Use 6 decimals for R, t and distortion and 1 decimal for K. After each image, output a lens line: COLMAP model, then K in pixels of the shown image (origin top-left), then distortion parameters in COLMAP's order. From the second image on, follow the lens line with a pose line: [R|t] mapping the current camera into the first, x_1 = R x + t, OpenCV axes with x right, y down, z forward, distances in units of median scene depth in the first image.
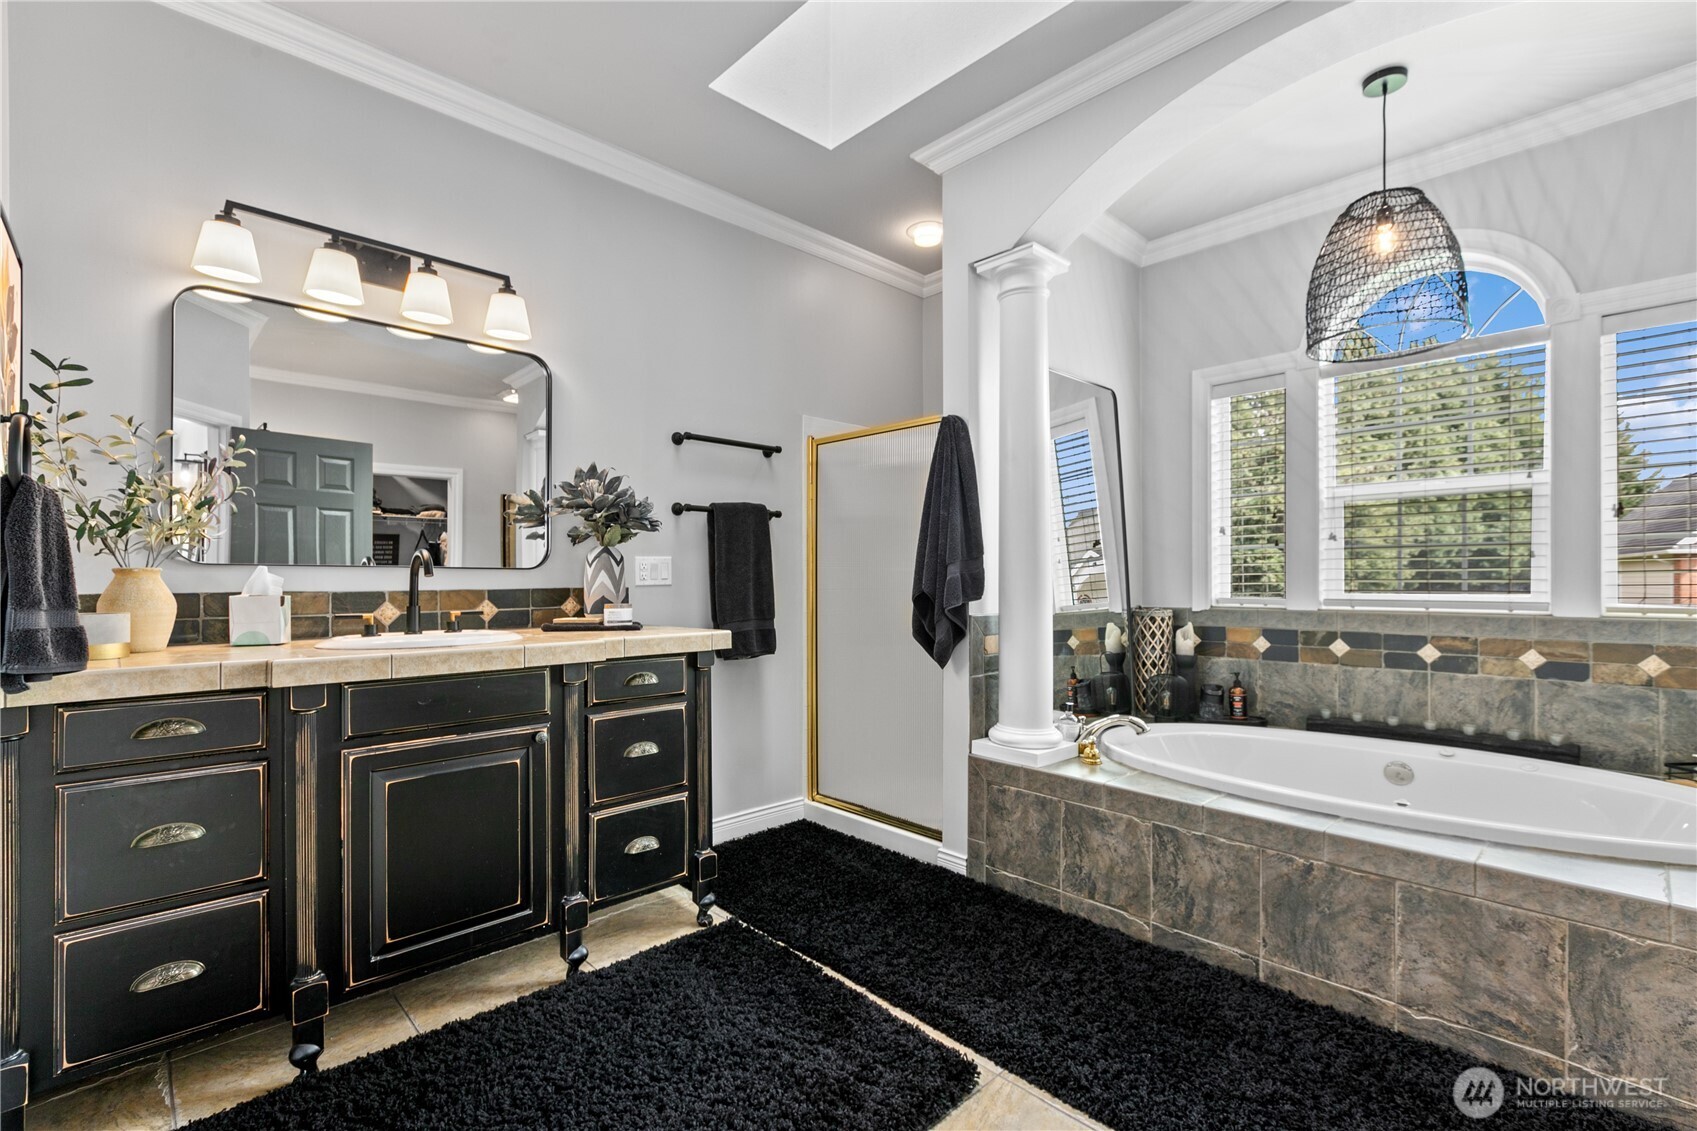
lens RADIAL K [[763.4, 0, 854.1], [0, 763.4, 562.9], [0, 0, 1]] dist [0.004273, -0.003971]
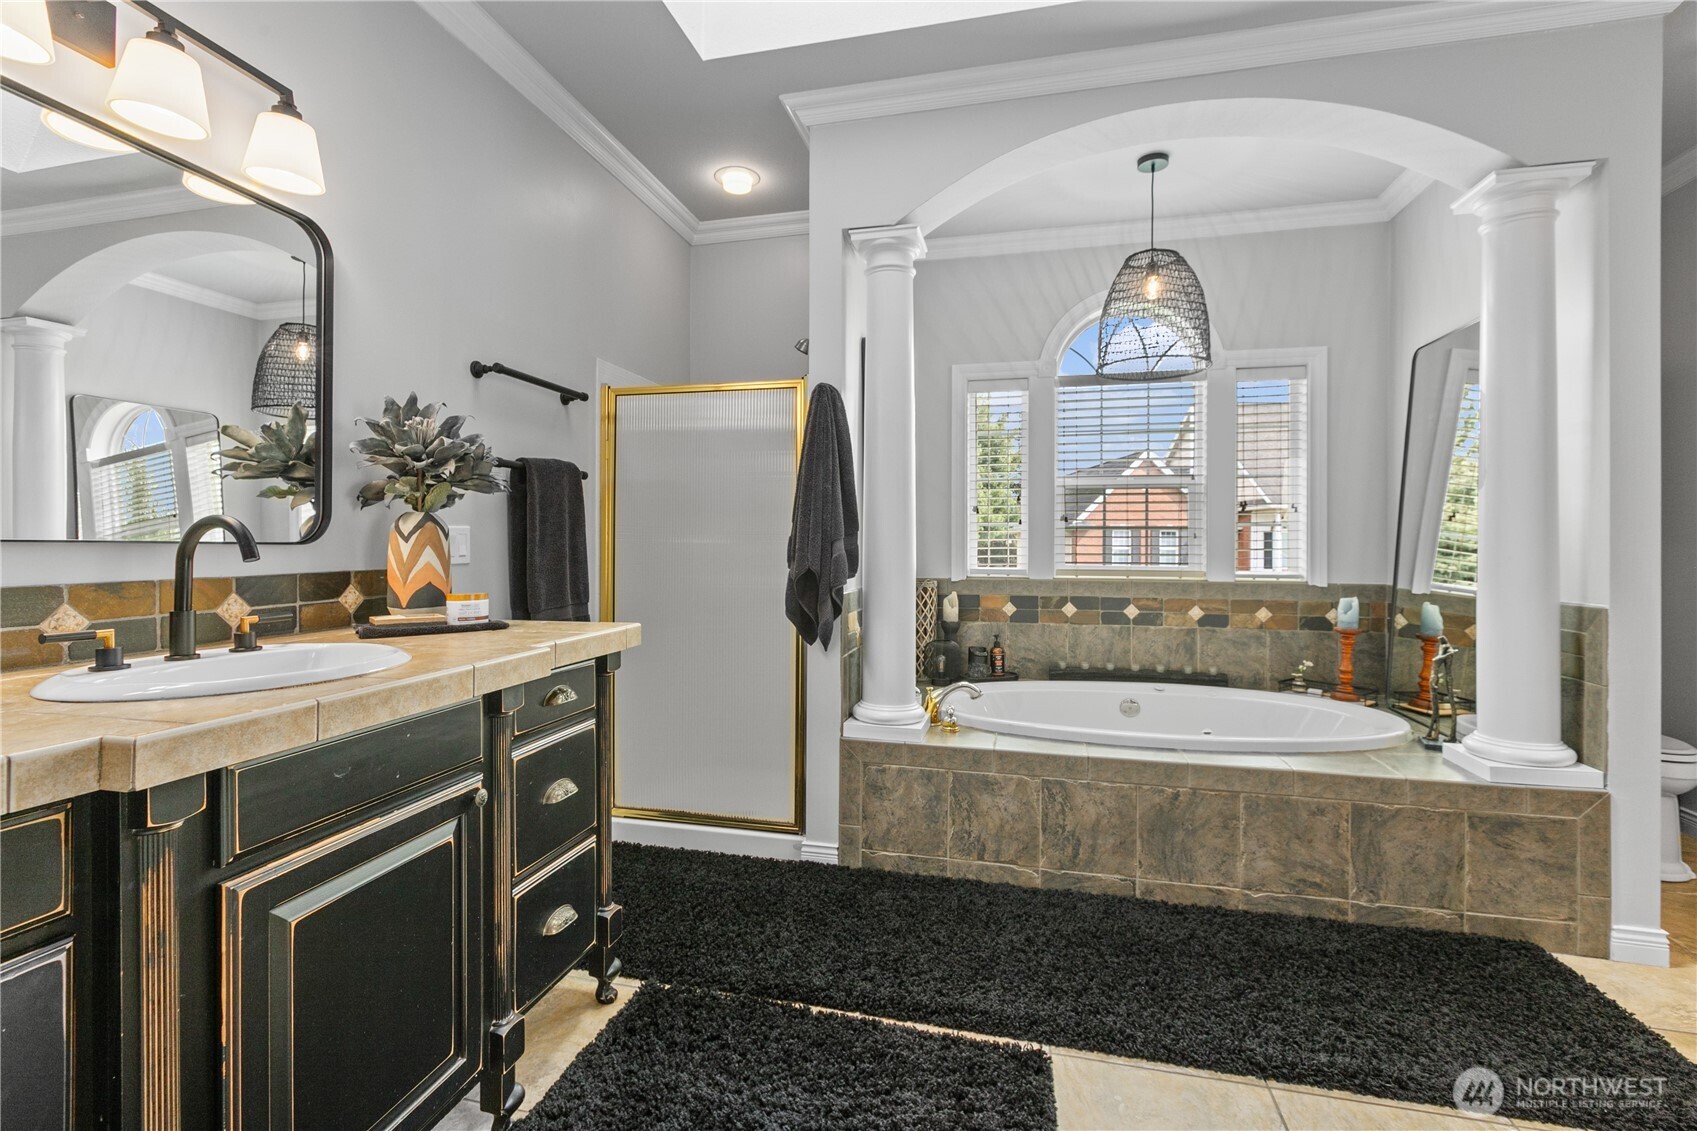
lens RADIAL K [[763.4, 0, 849.5], [0, 763.4, 529.5], [0, 0, 1]] dist [0.004273, -0.003971]
pose [[0.841622, 0.014852, 0.539862, -0.370789], [-0.015539, 0.999874, -0.003282, -0.008906], [-0.539843, -0.005626, 0.841747, 0.188074]]
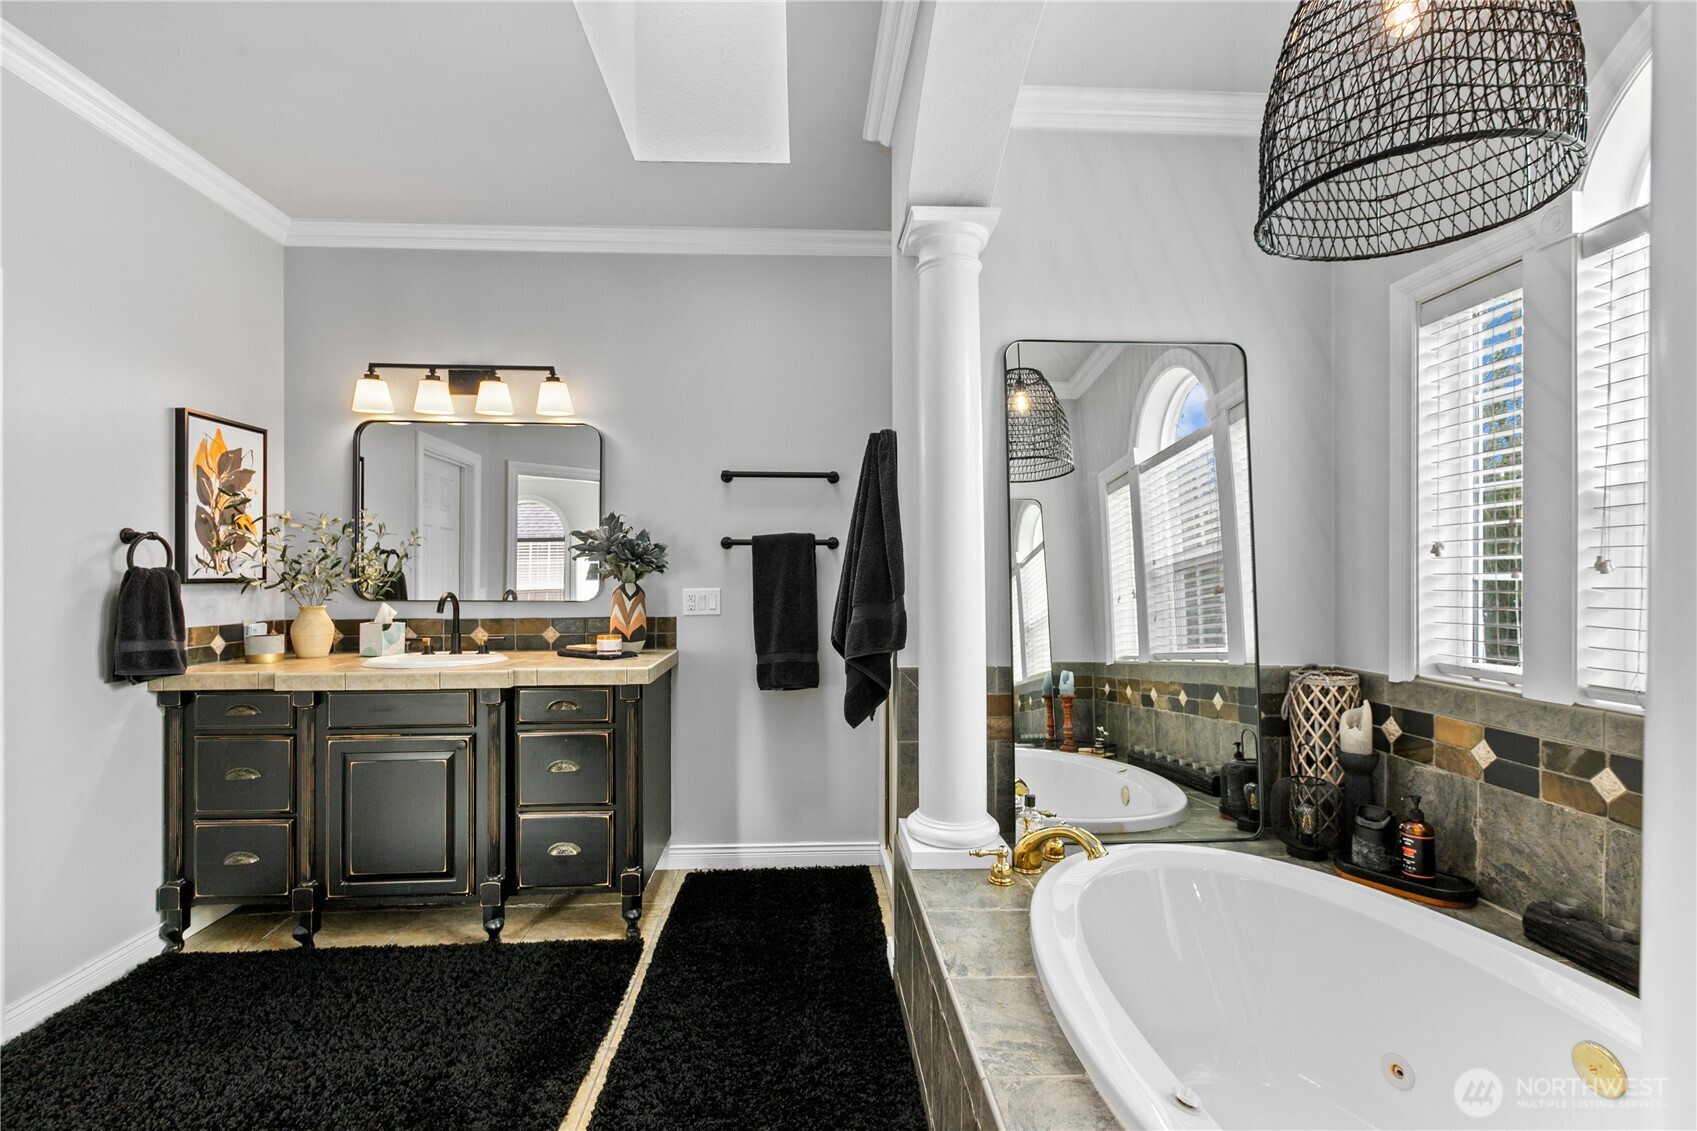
lens RADIAL K [[763.4, 0, 847.4], [0, 763.4, 559.3], [0, 0, 1]] dist [0.004273, -0.003971]
pose [[0.761242, -0.011438, -0.648368, 0.668626], [0.012616, 0.999916, -0.002827, -0.049304], [0.648346, -0.006028, 0.761322, 0.337688]]
